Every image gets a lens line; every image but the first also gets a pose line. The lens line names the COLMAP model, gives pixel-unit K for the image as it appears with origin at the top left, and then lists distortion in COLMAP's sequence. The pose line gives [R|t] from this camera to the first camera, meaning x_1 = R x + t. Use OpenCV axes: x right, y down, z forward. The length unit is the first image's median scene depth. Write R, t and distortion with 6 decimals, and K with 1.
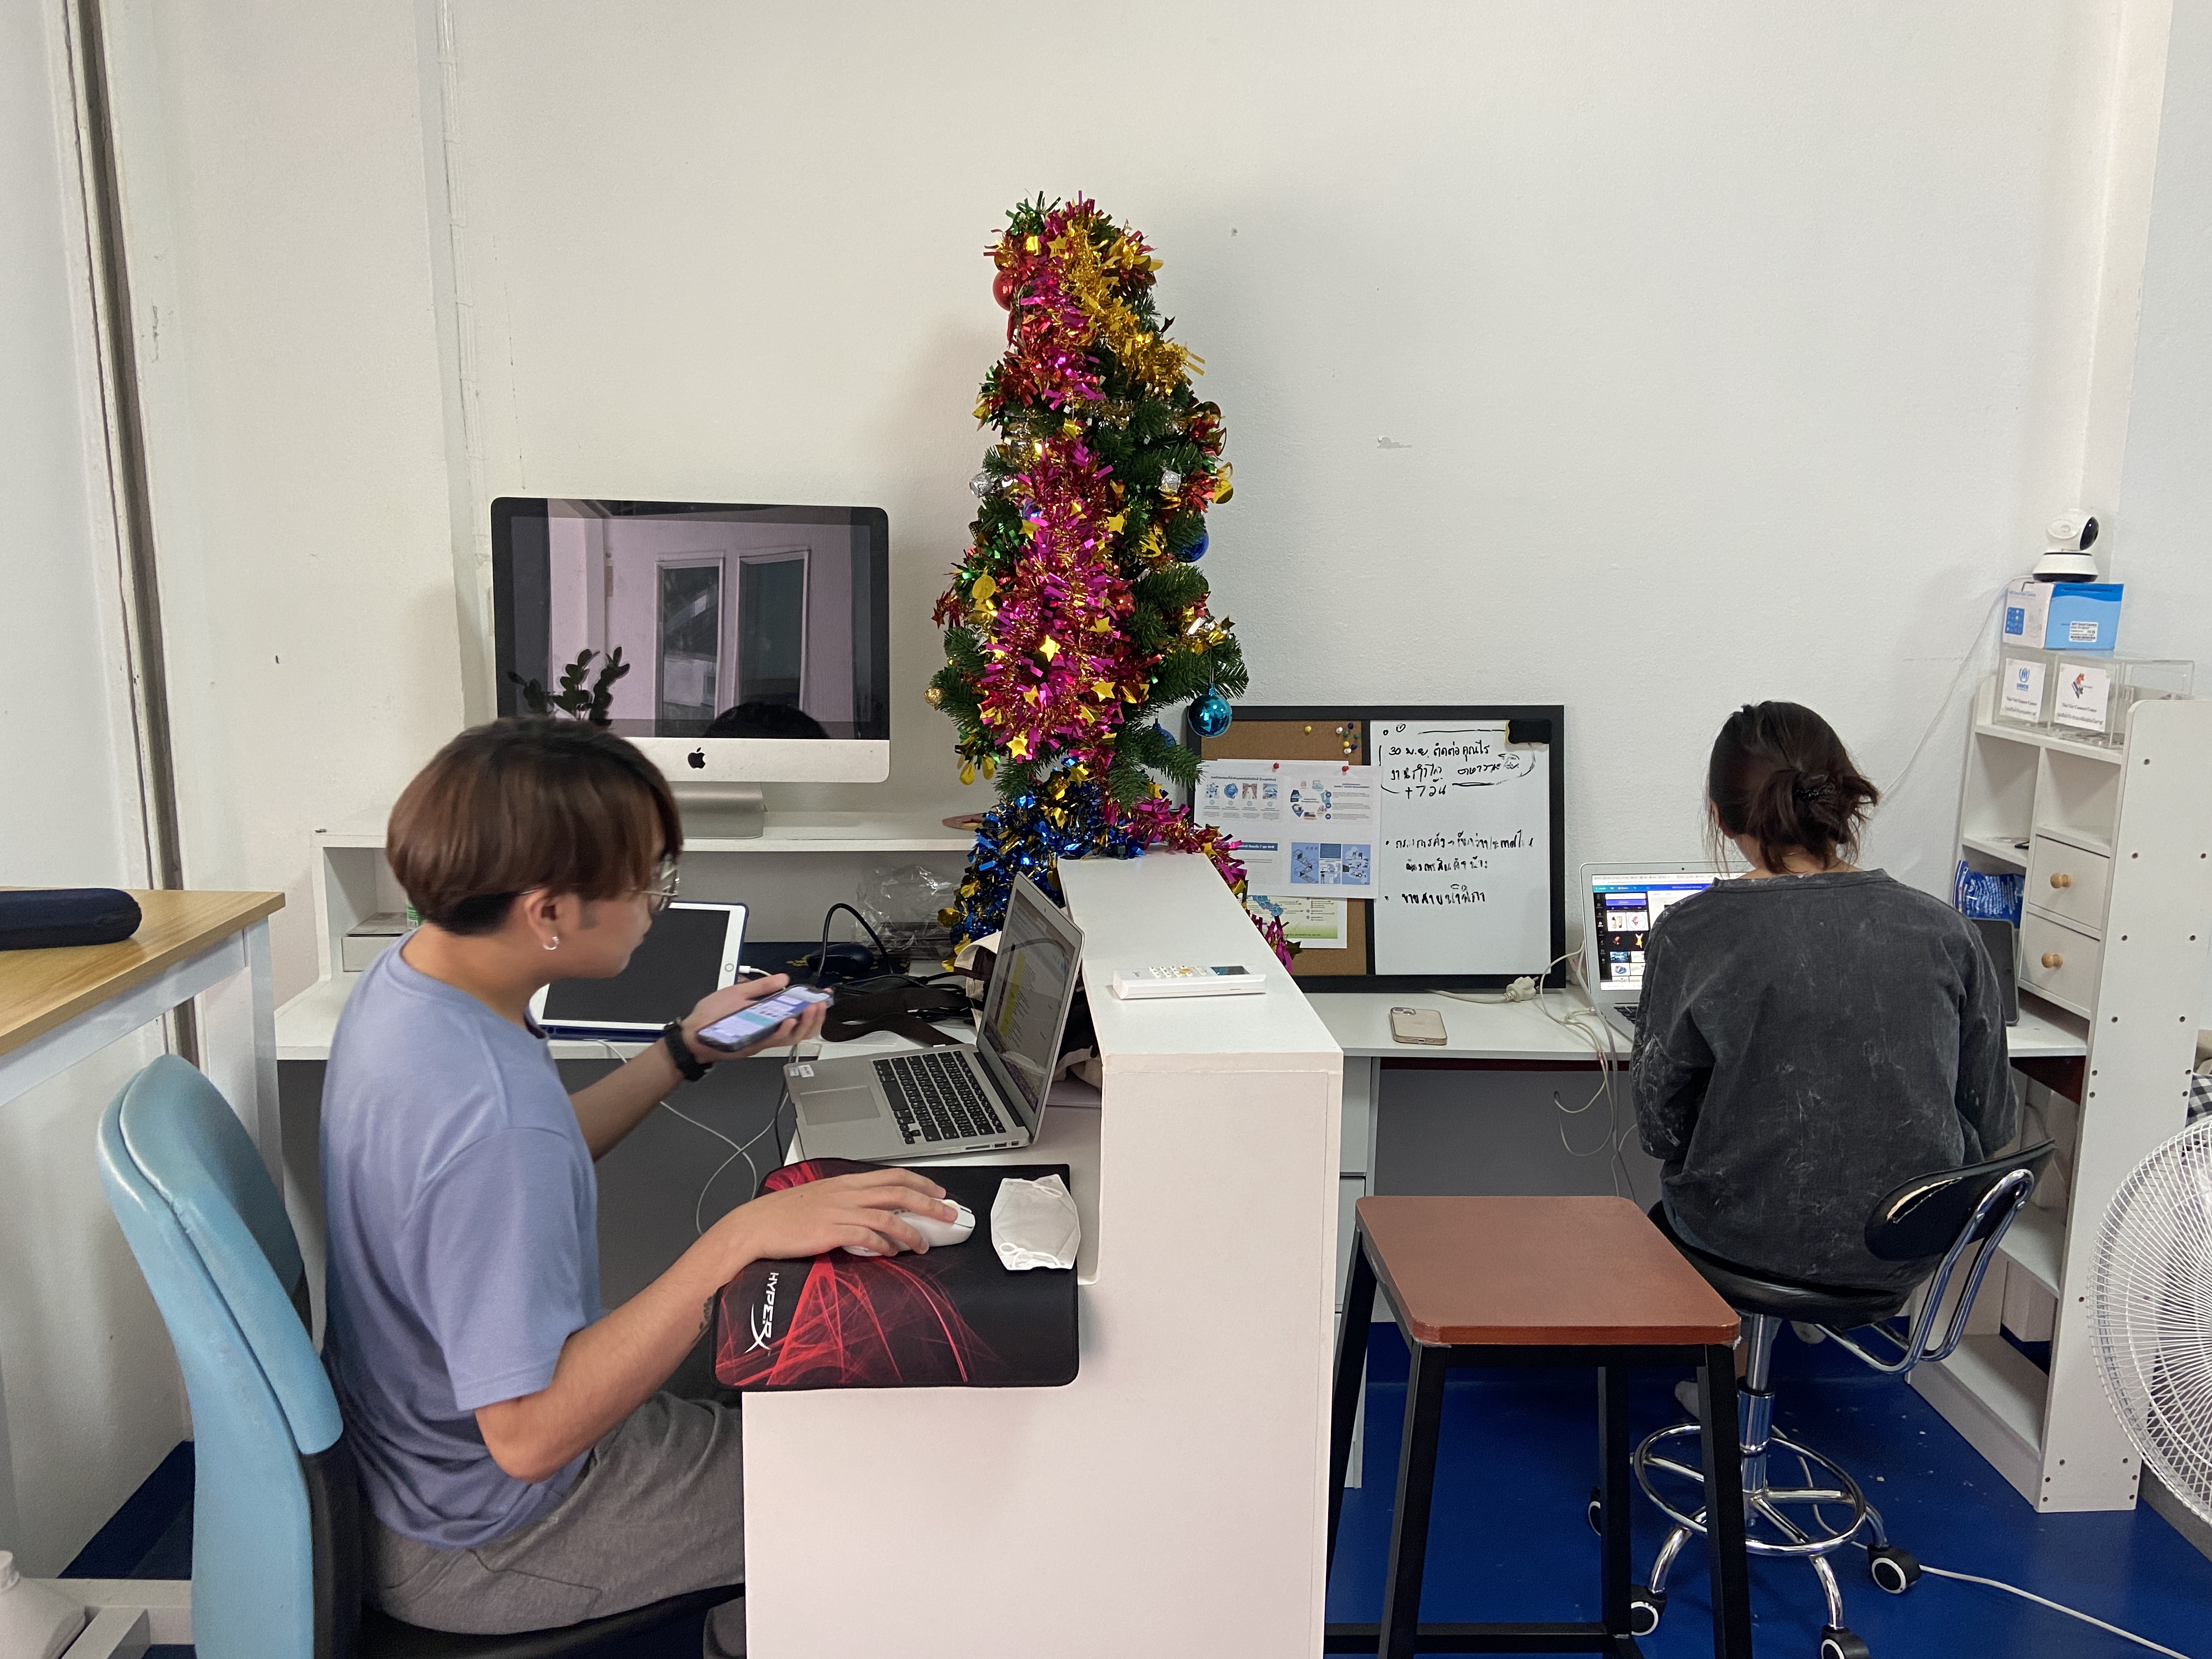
lens RADIAL K [[1747.3, 0, 1106.0], [0, 1747.3, 829.5], [0, 0, 1]] dist [0.044766, -0.005578]
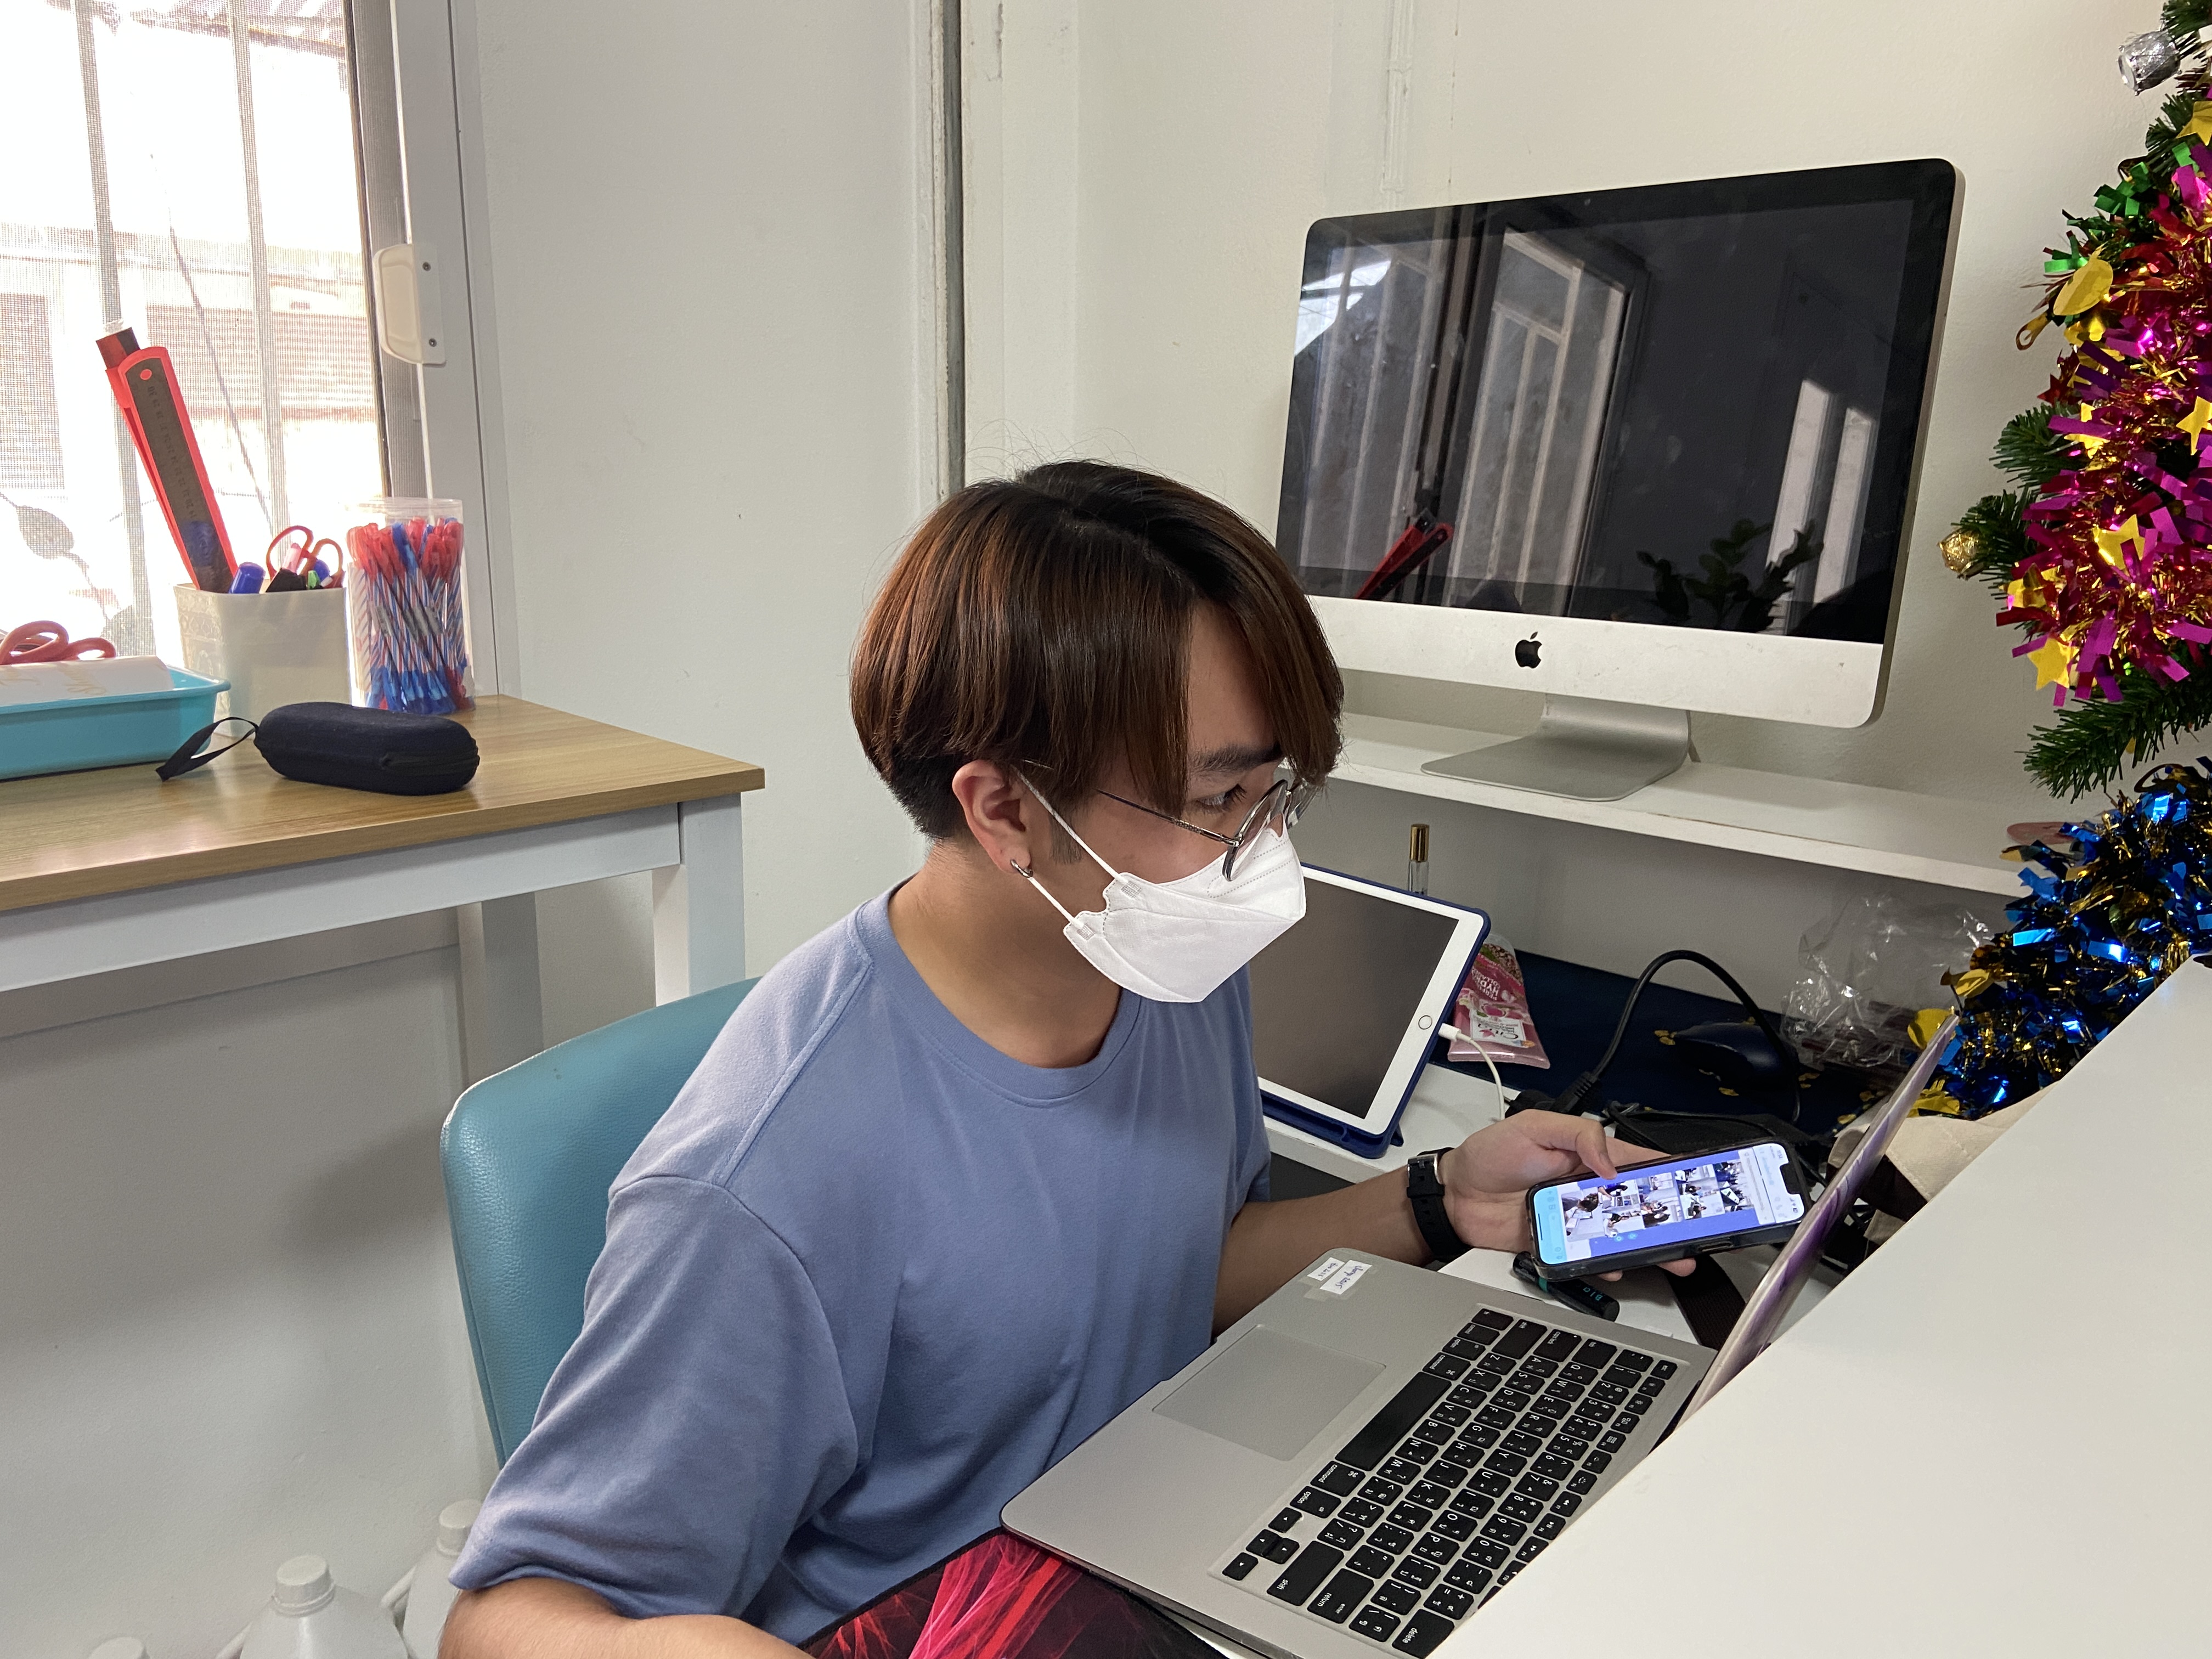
lens RADIAL K [[1747.3, 0, 1106.0], [0, 1747.3, 829.5], [0, 0, 1]] dist [0.044766, -0.005578]
pose [[0.686453, 0.152676, -0.710965, 0.090596], [-0.134969, 0.987473, 0.081740, -0.010889], [0.714538, 0.039847, 0.698460, 0.506044]]
